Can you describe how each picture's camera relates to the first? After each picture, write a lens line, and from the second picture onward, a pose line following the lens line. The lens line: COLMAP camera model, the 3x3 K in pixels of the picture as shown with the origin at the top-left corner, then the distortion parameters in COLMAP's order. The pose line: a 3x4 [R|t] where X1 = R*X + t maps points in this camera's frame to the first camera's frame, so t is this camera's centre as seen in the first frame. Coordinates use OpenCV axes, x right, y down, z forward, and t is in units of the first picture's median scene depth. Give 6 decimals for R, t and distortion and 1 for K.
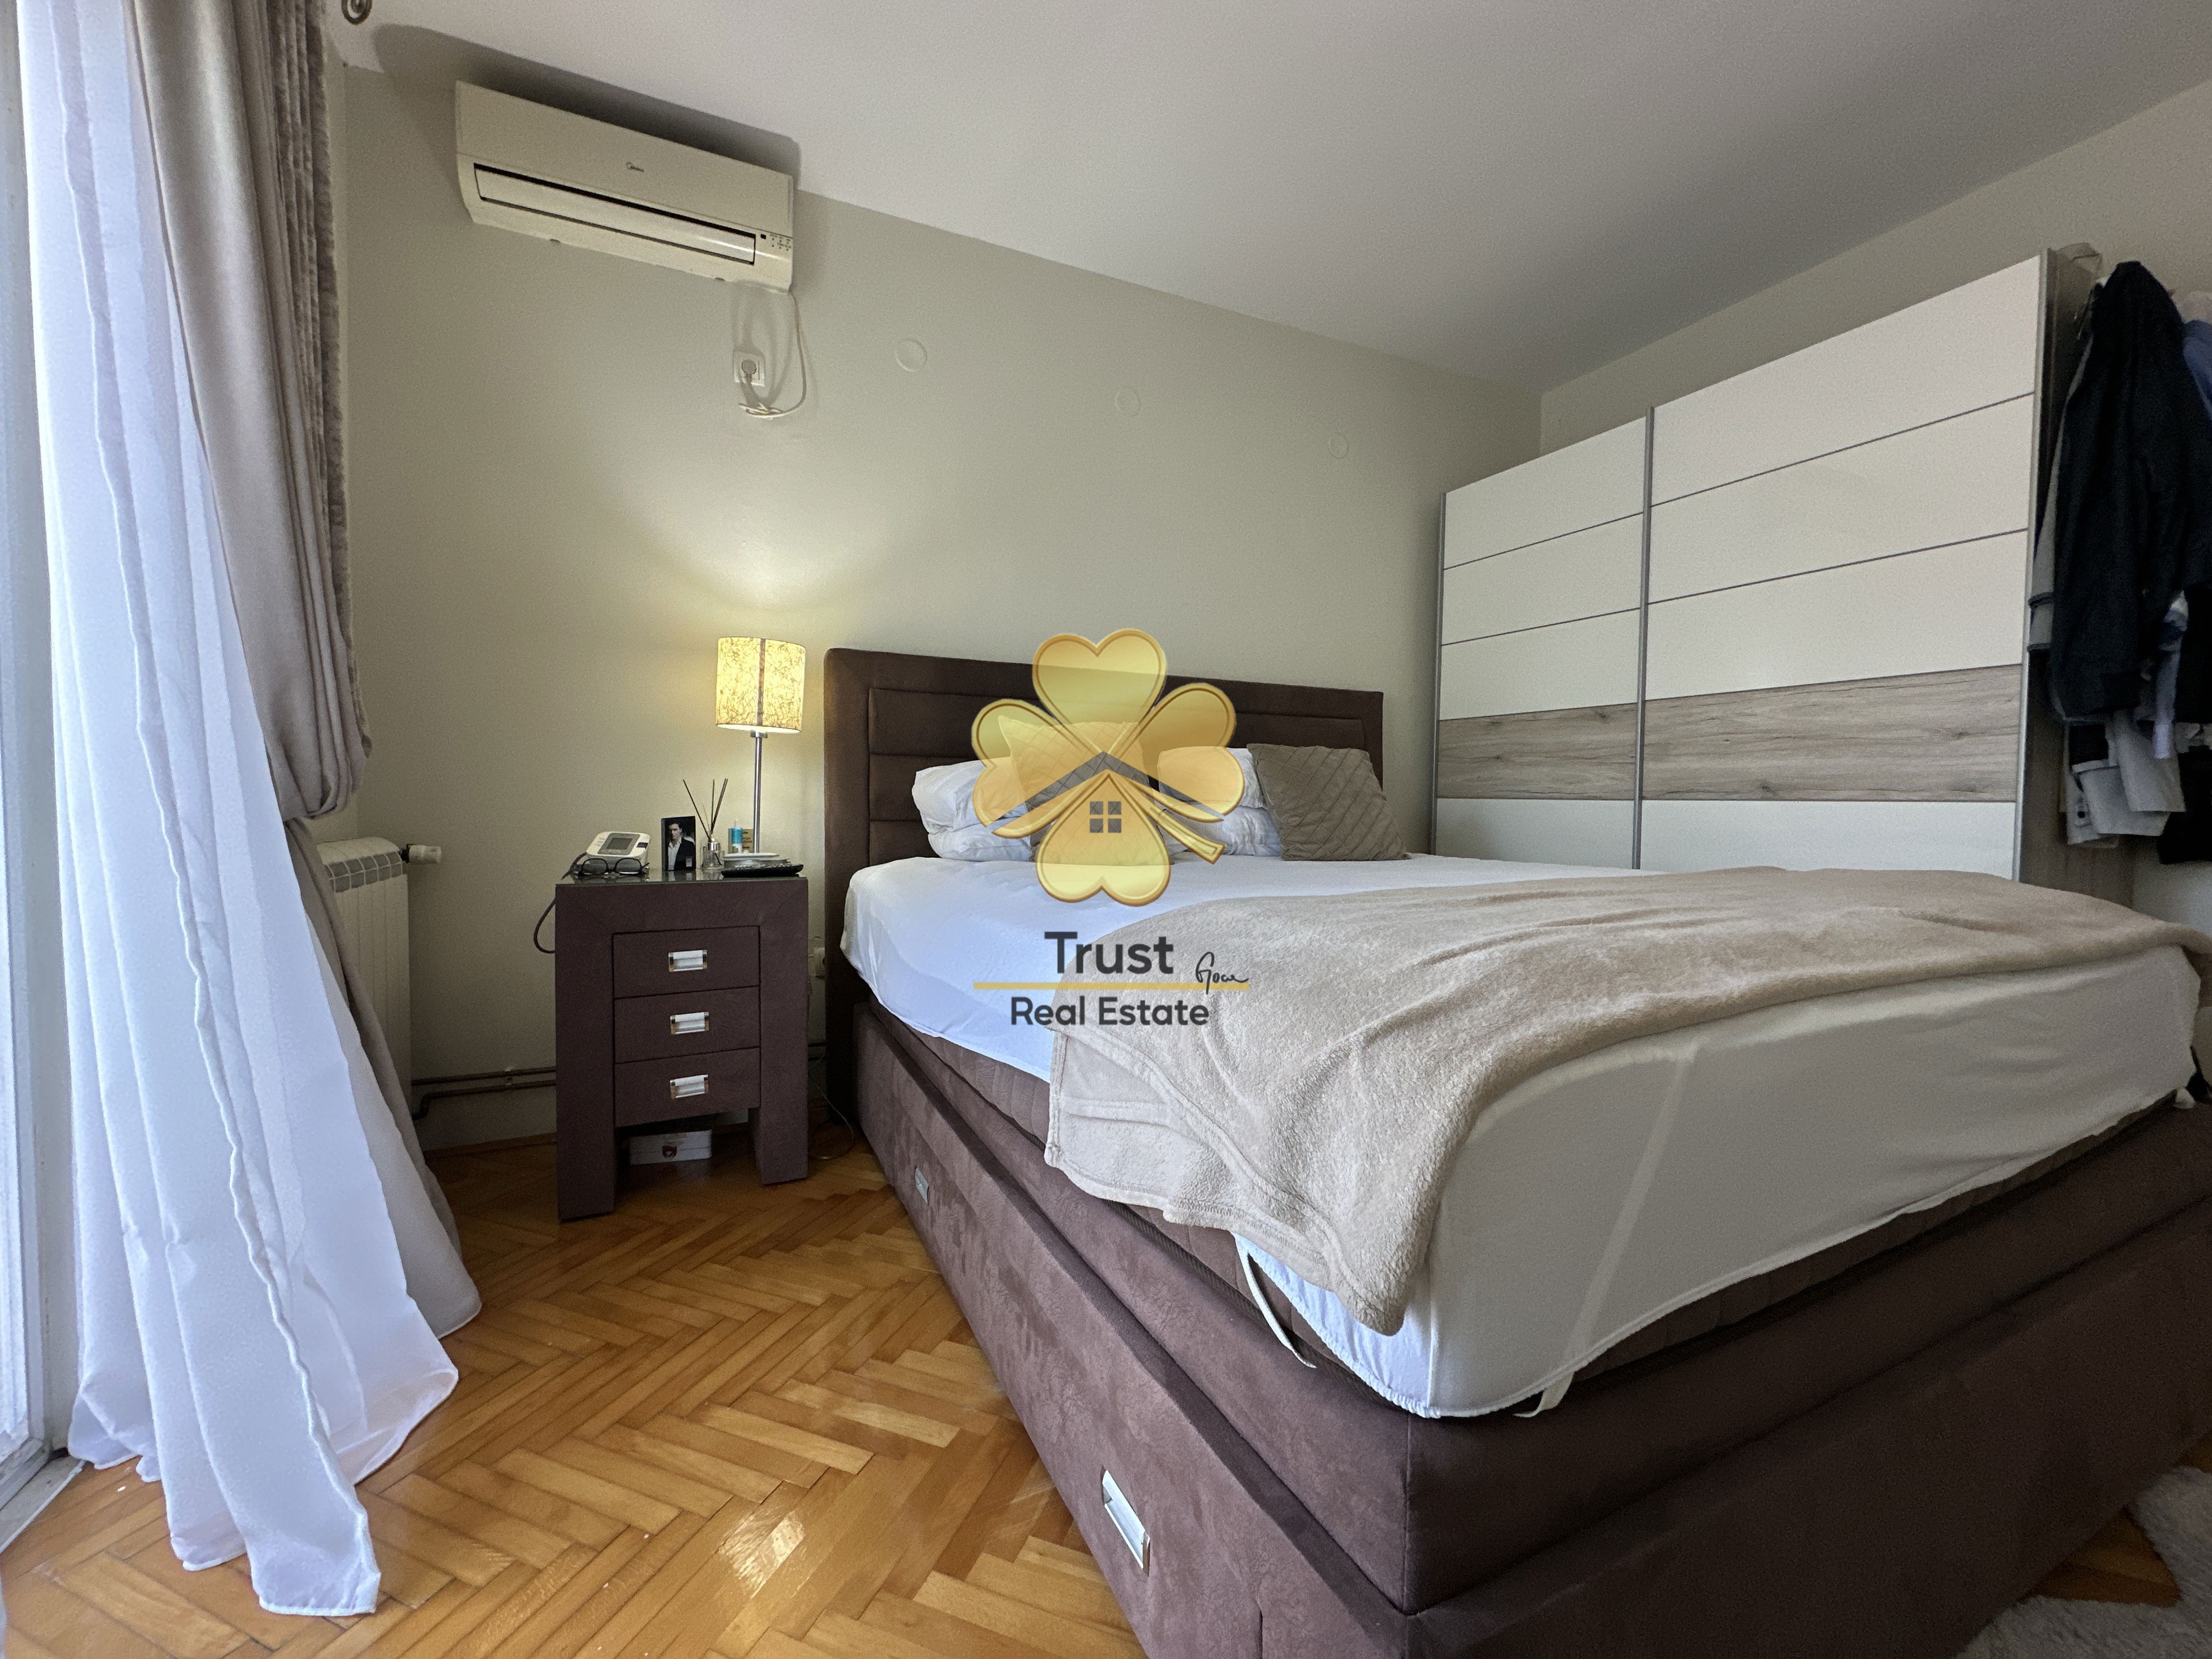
lens RADIAL K [[887.1, 0, 1106.0], [0, 887.1, 829.5], [0, 0, 1]] dist [-0.000509, 0.000027]
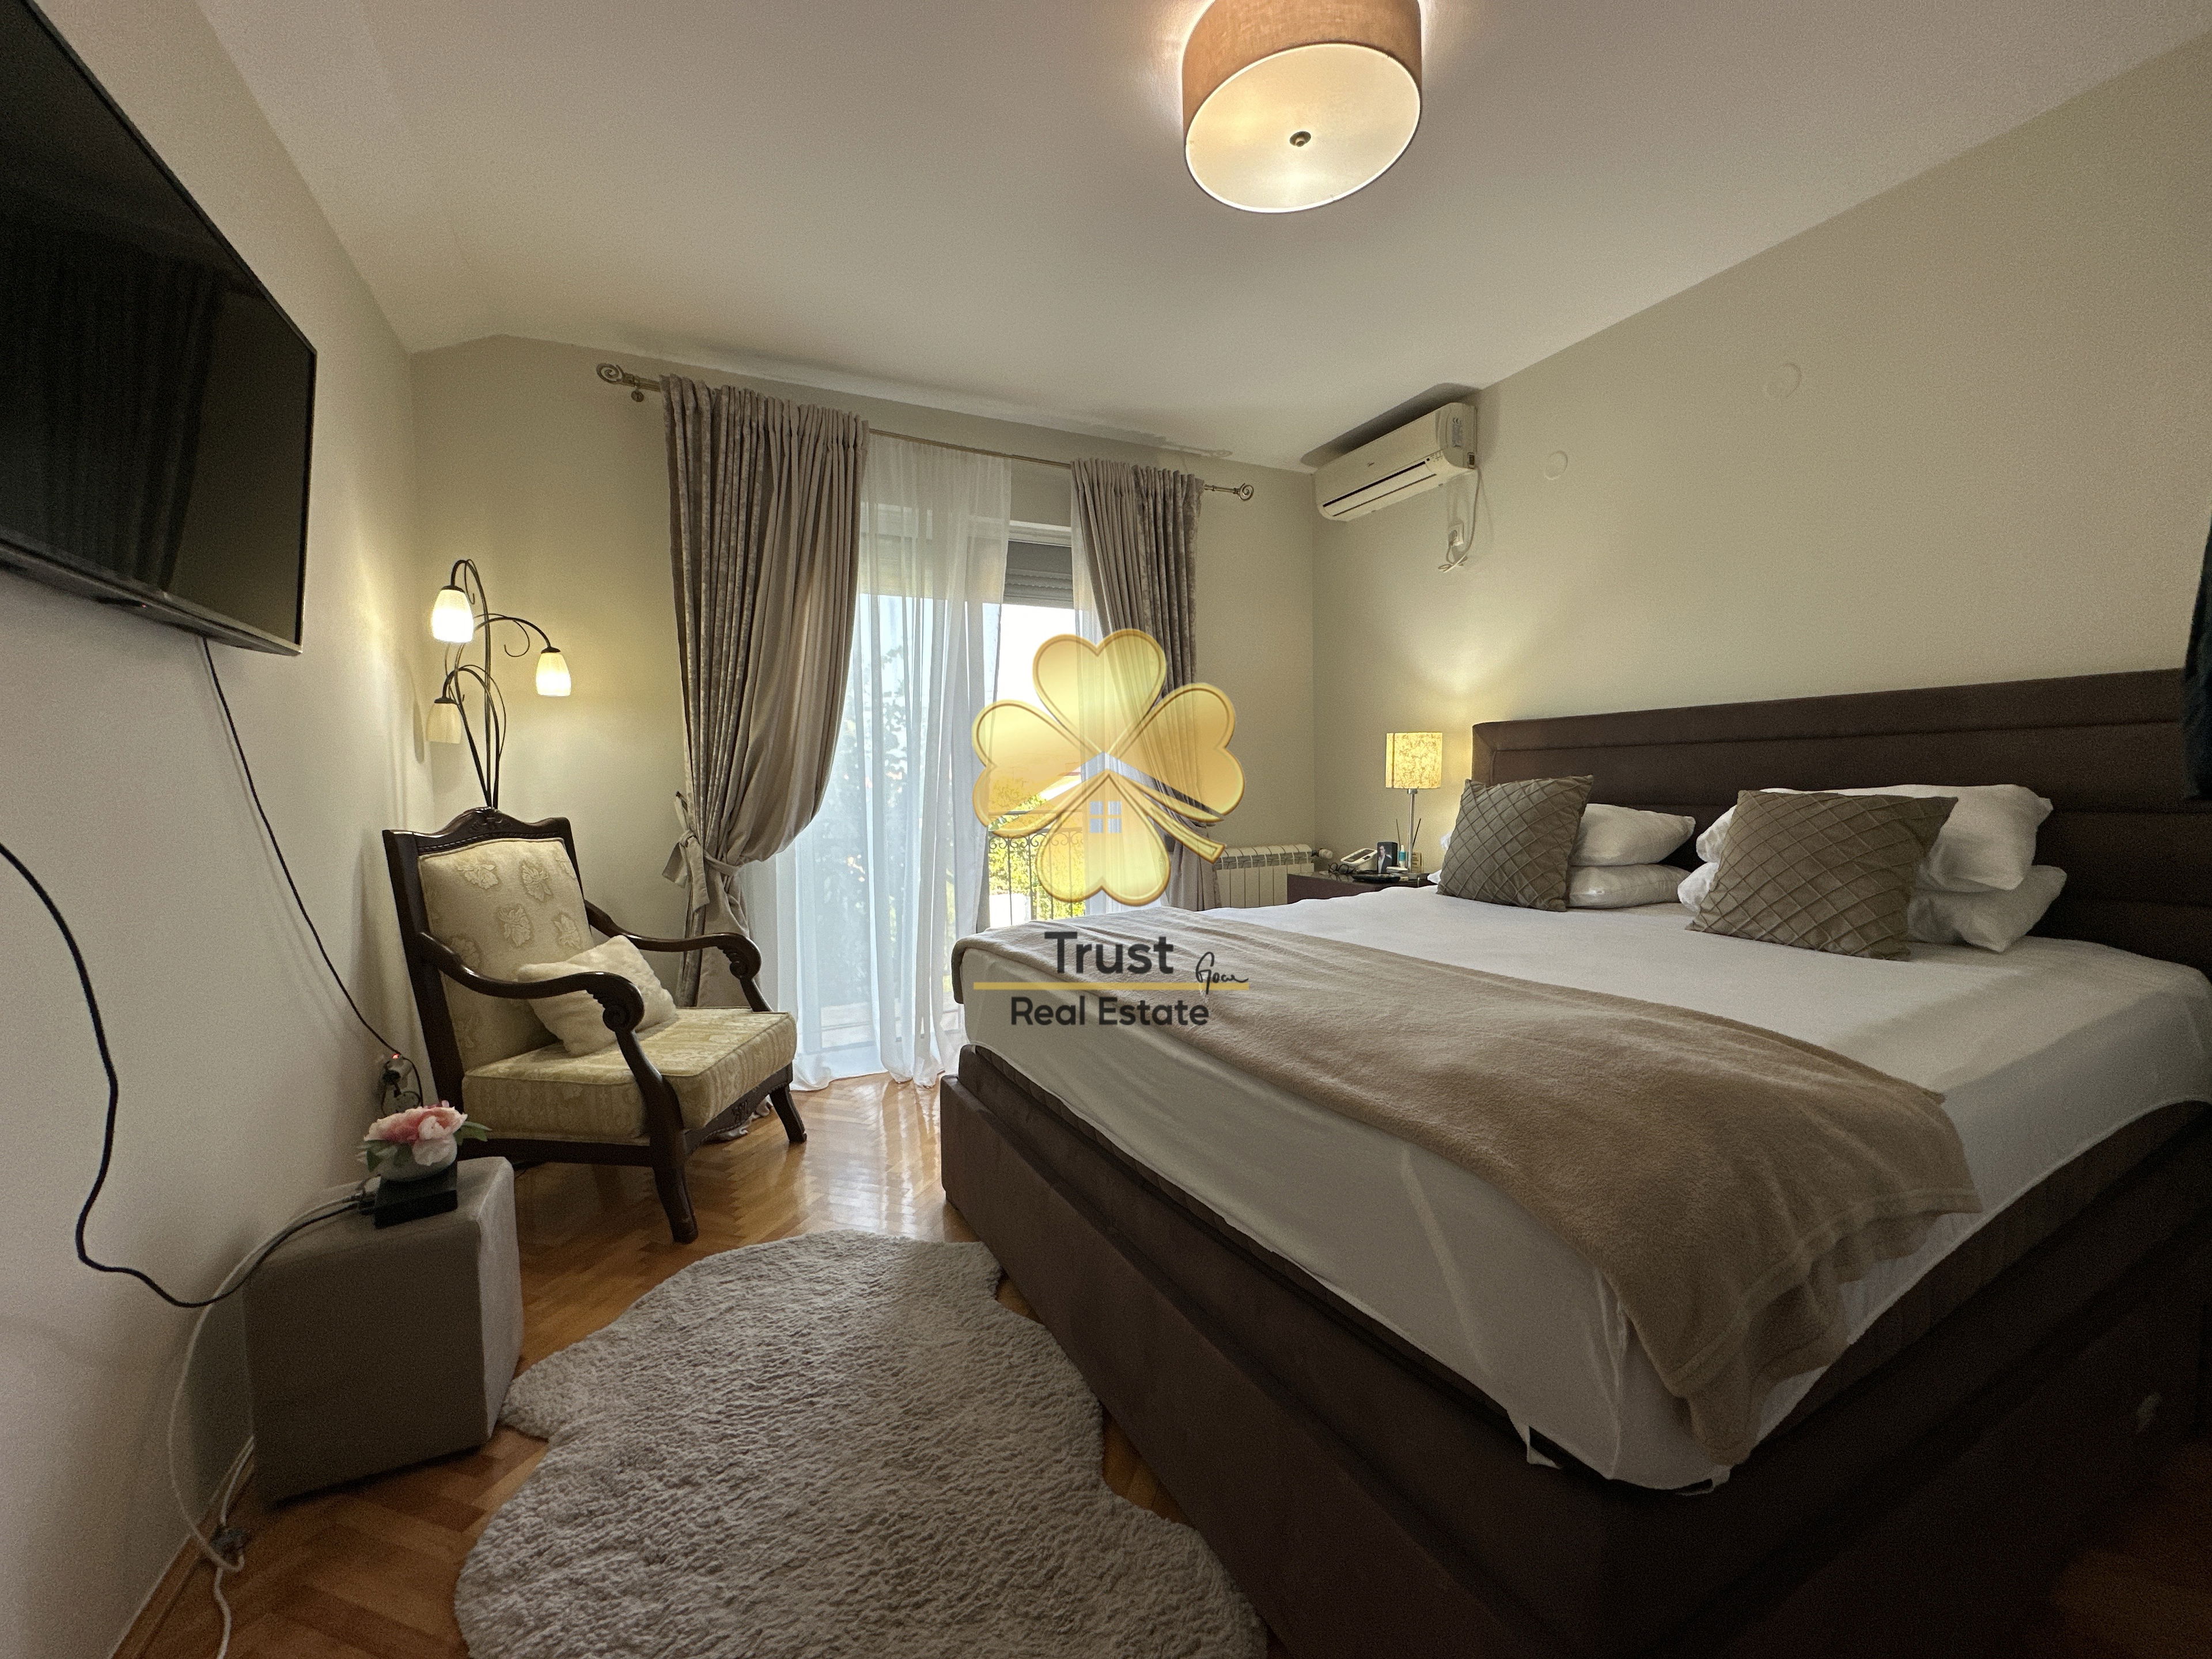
lens RADIAL K [[887.1, 0, 1106.0], [0, 887.1, 829.5], [0, 0, 1]] dist [-0.000509, 0.000027]
pose [[0.031729, 0.037848, -0.998780, 1.142730], [-0.029489, 0.998883, 0.036915, -0.082538], [0.999061, 0.028281, 0.032810, 0.431116]]
